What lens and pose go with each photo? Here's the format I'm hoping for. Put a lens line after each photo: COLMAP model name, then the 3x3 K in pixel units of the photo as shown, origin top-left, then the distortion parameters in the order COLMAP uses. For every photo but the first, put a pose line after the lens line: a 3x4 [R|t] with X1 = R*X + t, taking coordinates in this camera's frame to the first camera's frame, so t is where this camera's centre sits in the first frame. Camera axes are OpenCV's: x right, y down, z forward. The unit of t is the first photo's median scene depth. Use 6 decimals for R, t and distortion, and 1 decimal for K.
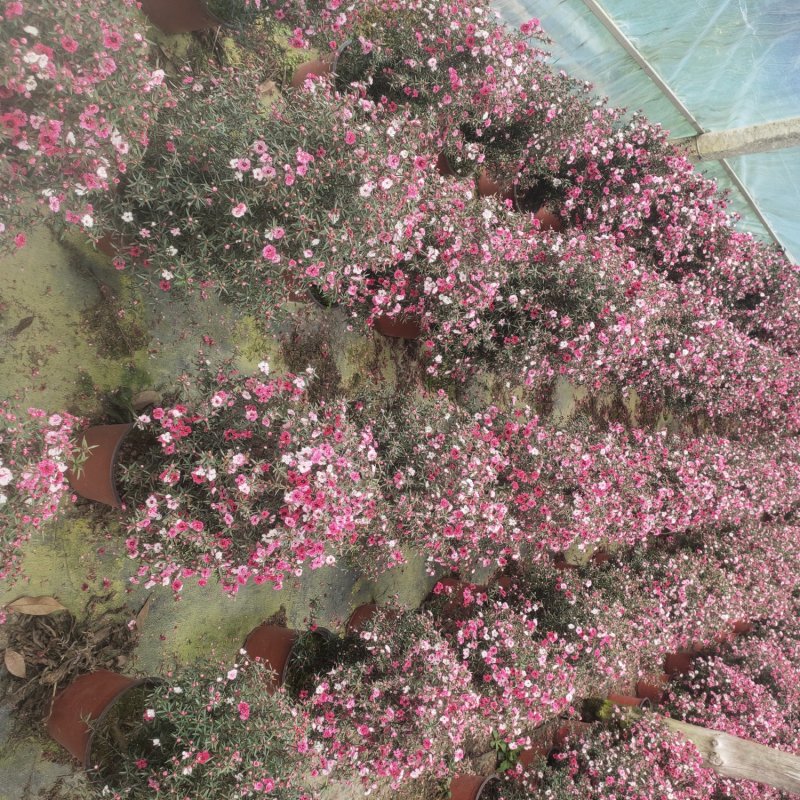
lens RADIAL K [[786.8, 0, 396.3], [0, 786.8, 394.2], [0, 0, 1]] dist [0.070246, -0.074207]
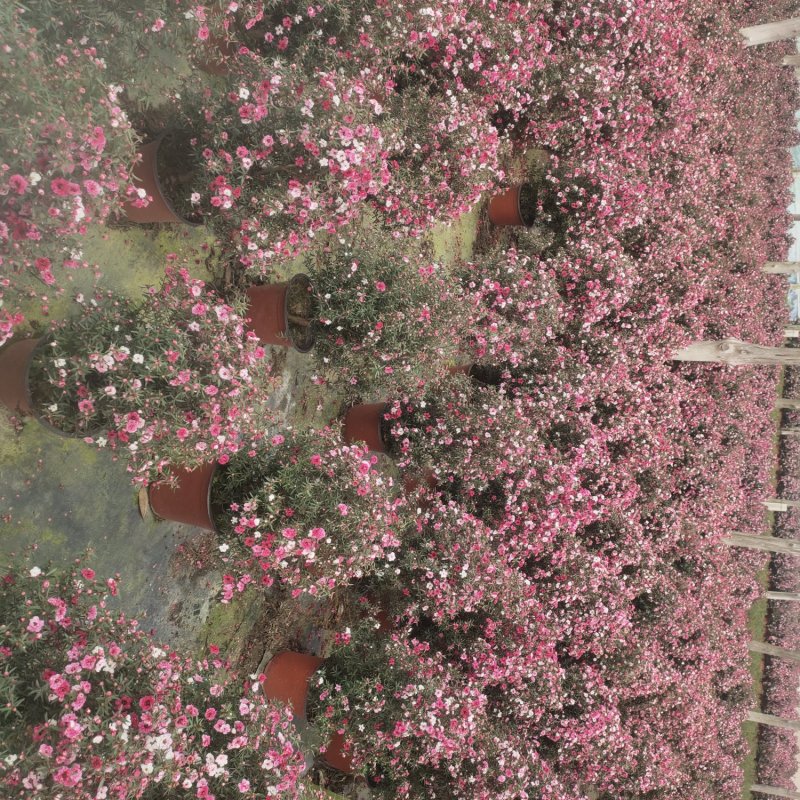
lens RADIAL K [[786.8, 0, 396.3], [0, 786.8, 394.2], [0, 0, 1]] dist [0.070246, -0.074207]
pose [[0.838937, -0.509808, -0.190473, -0.000940], [0.450552, 0.454295, 0.768517, -0.357780], [-0.305265, -0.730556, 0.610820, 0.003073]]
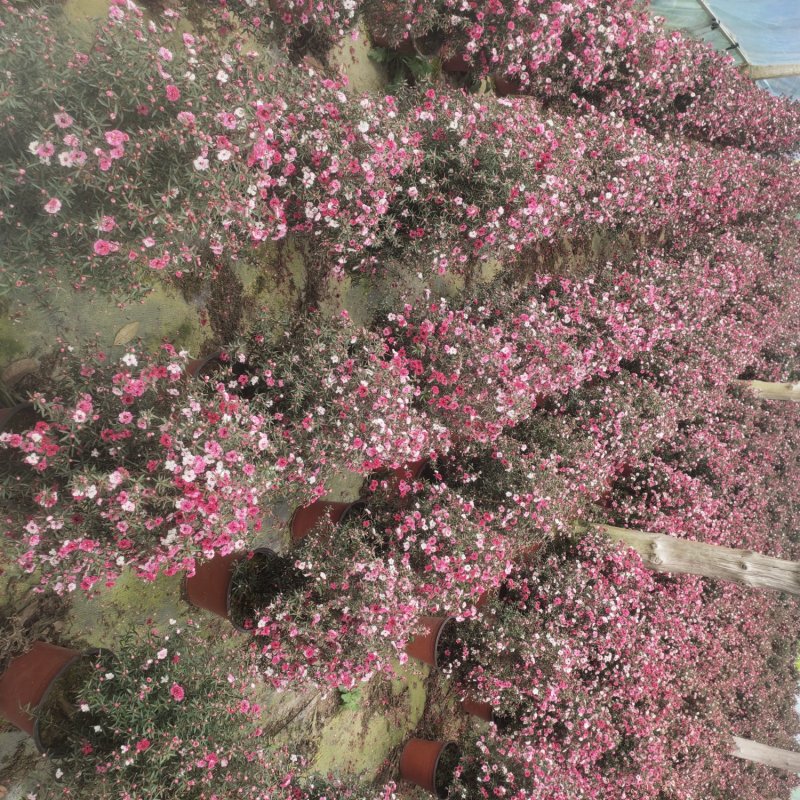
lens RADIAL K [[786.8, 0, 396.3], [0, 786.8, 394.2], [0, 0, 1]] dist [0.070246, -0.074207]
pose [[0.990831, -0.128822, 0.040734, 0.056857], [0.114323, 0.960063, 0.255361, -0.120023], [-0.072003, -0.248363, 0.965987, 0.060978]]
